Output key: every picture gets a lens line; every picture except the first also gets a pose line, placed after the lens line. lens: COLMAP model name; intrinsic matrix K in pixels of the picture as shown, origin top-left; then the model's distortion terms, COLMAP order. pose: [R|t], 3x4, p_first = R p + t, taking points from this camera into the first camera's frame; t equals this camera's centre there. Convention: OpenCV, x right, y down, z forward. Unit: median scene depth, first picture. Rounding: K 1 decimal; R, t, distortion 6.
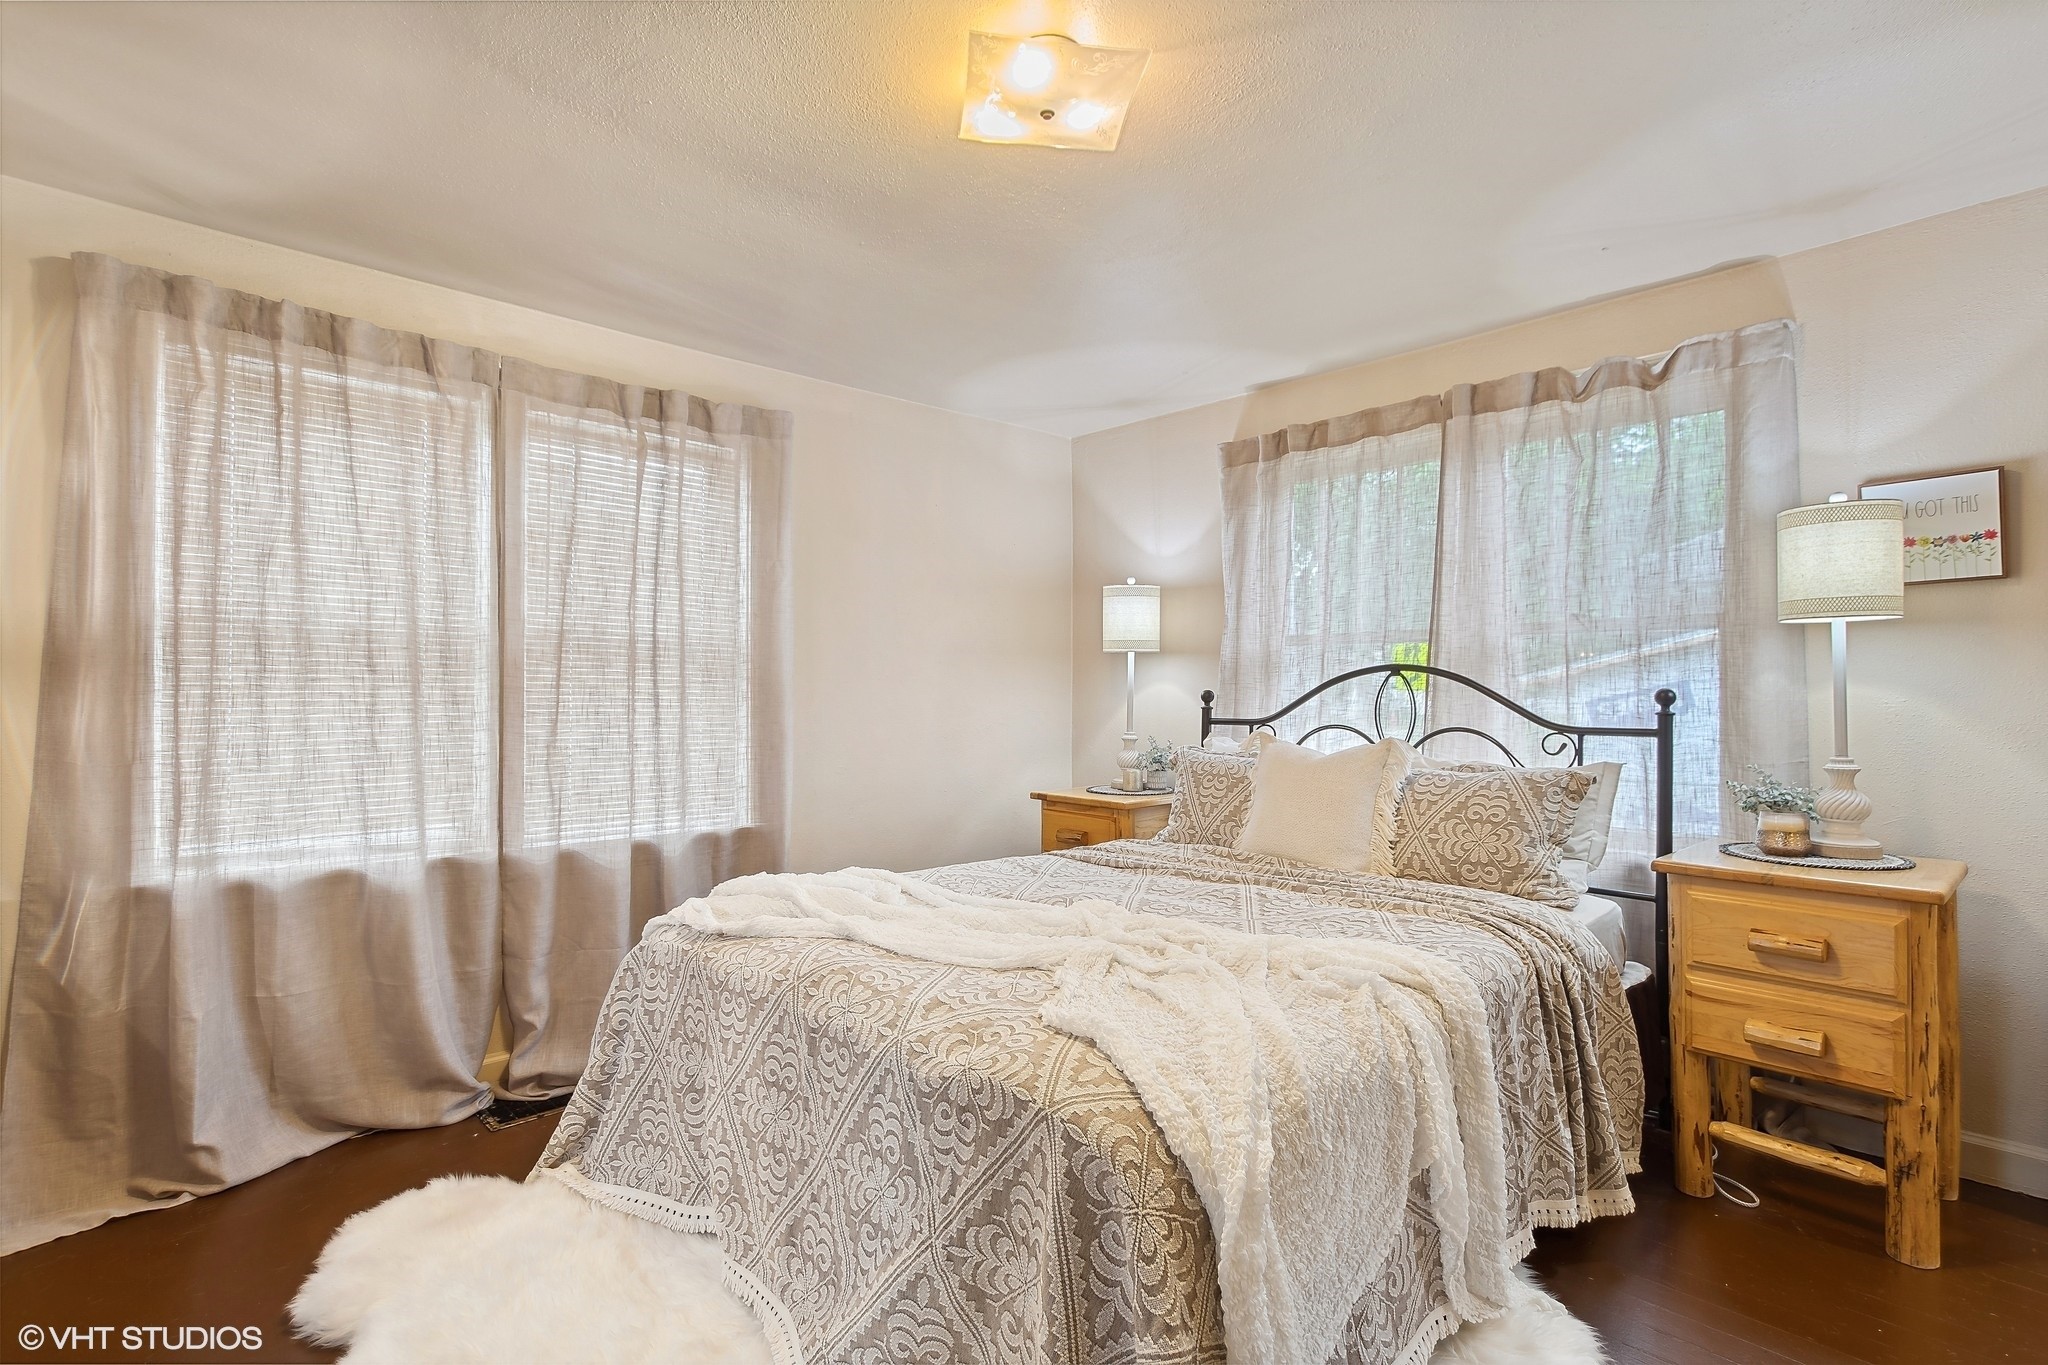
lens RADIAL K [[951.3, 0, 1024.0], [0, 951.3, 682.5], [0, 0, 1]] dist [-0.001360, -0.000275]
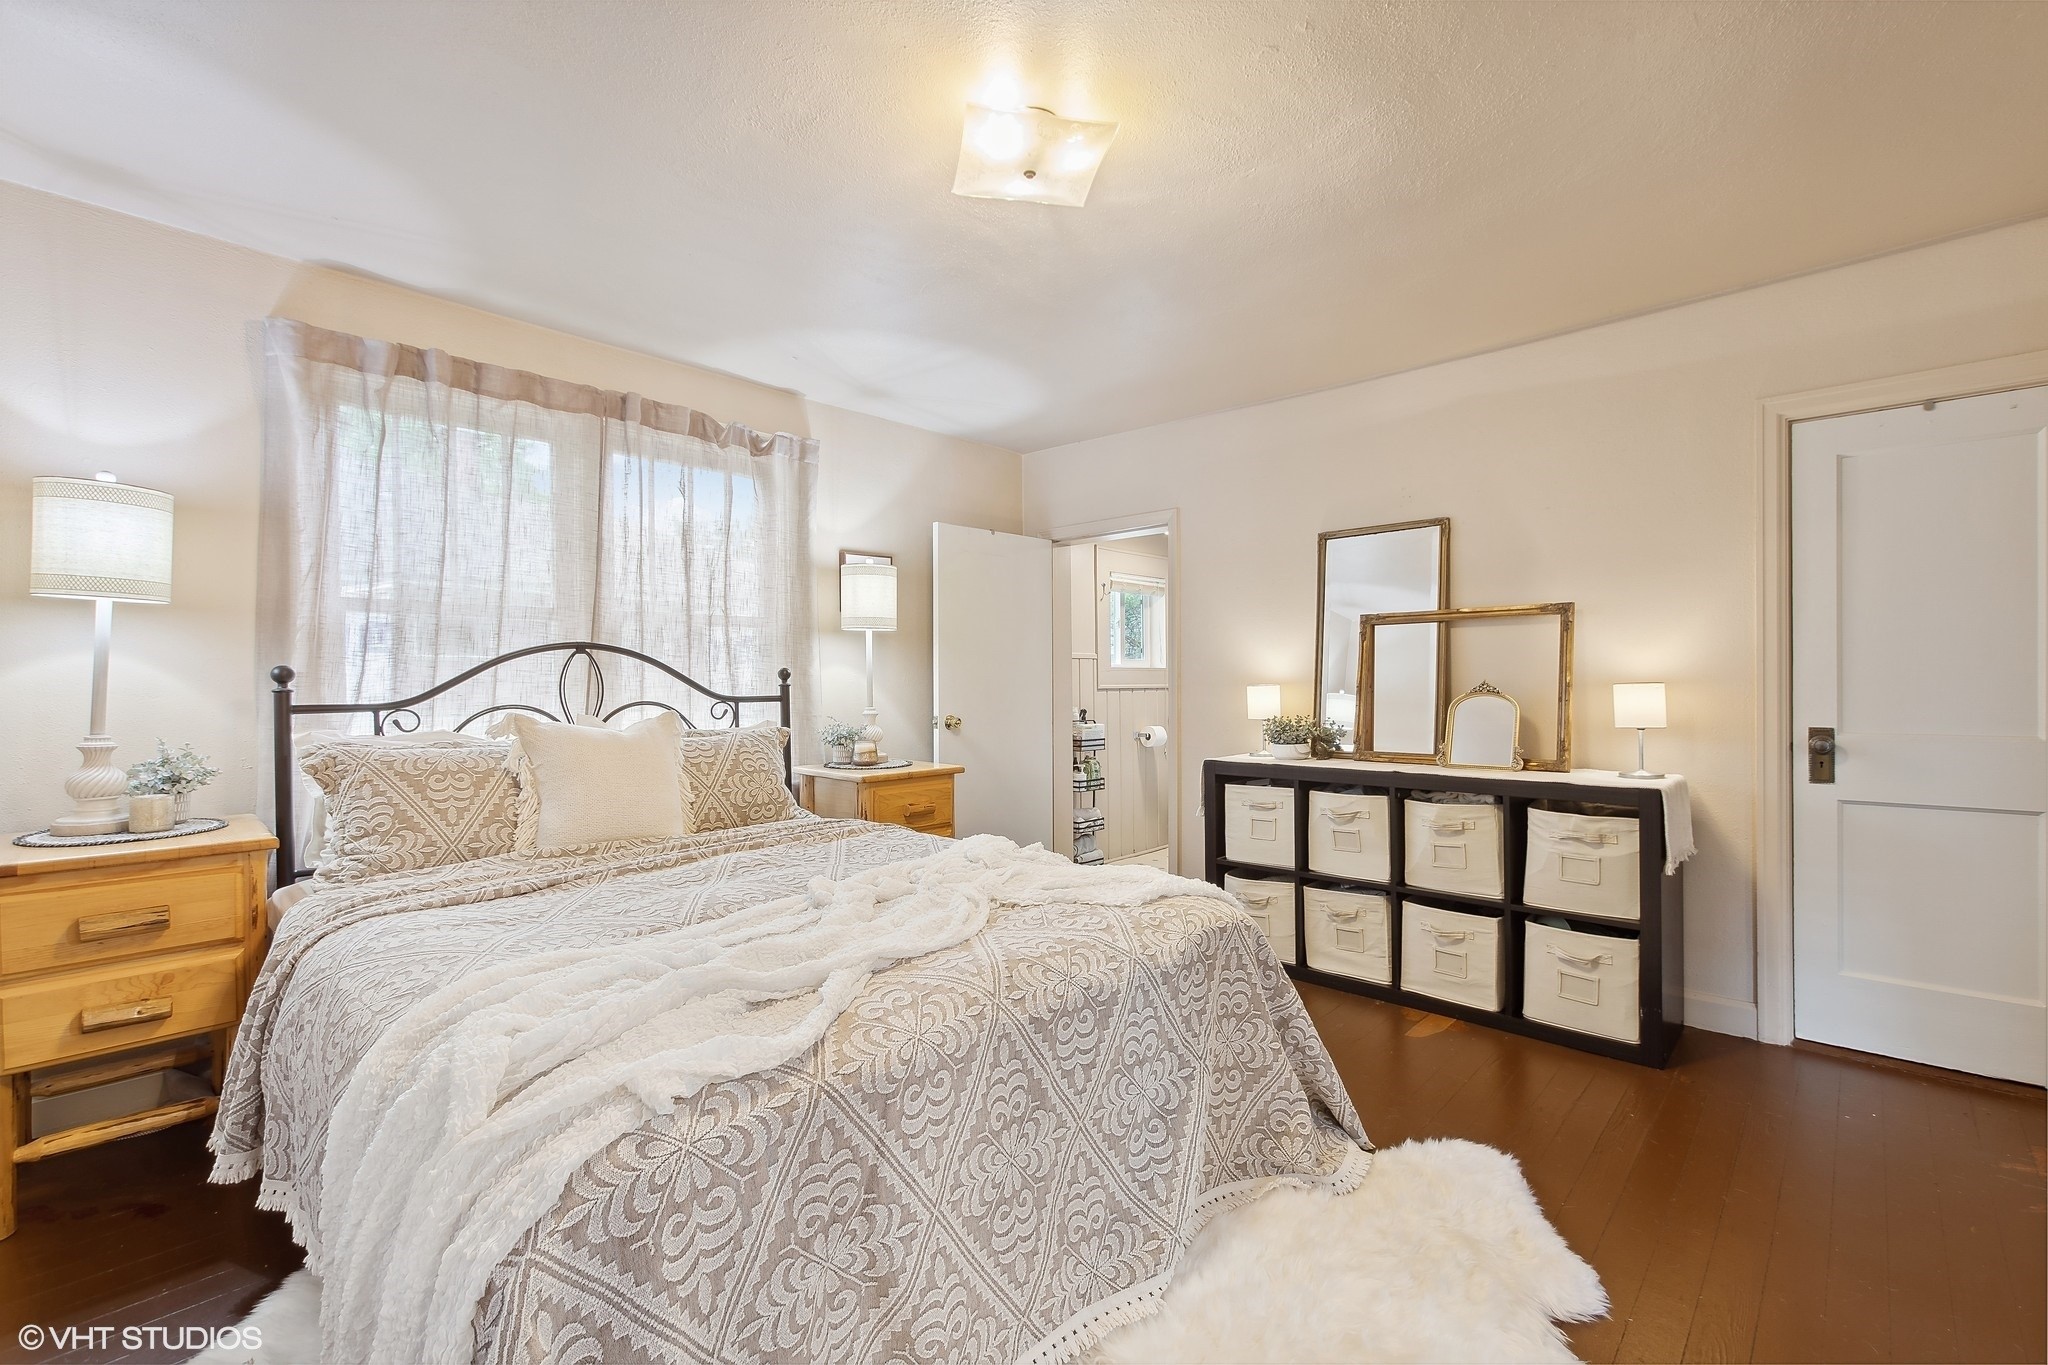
lens RADIAL K [[890.6, 0, 1024.6], [0, 890.6, 686.6], [0, 0, 1]] dist [0.003309, -0.000551]
pose [[-0.059647, -0.010951, 0.998159, -0.667958], [-0.008271, 0.999911, 0.010476, 0.016154], [-0.998185, -0.007631, -0.059732, 0.660916]]
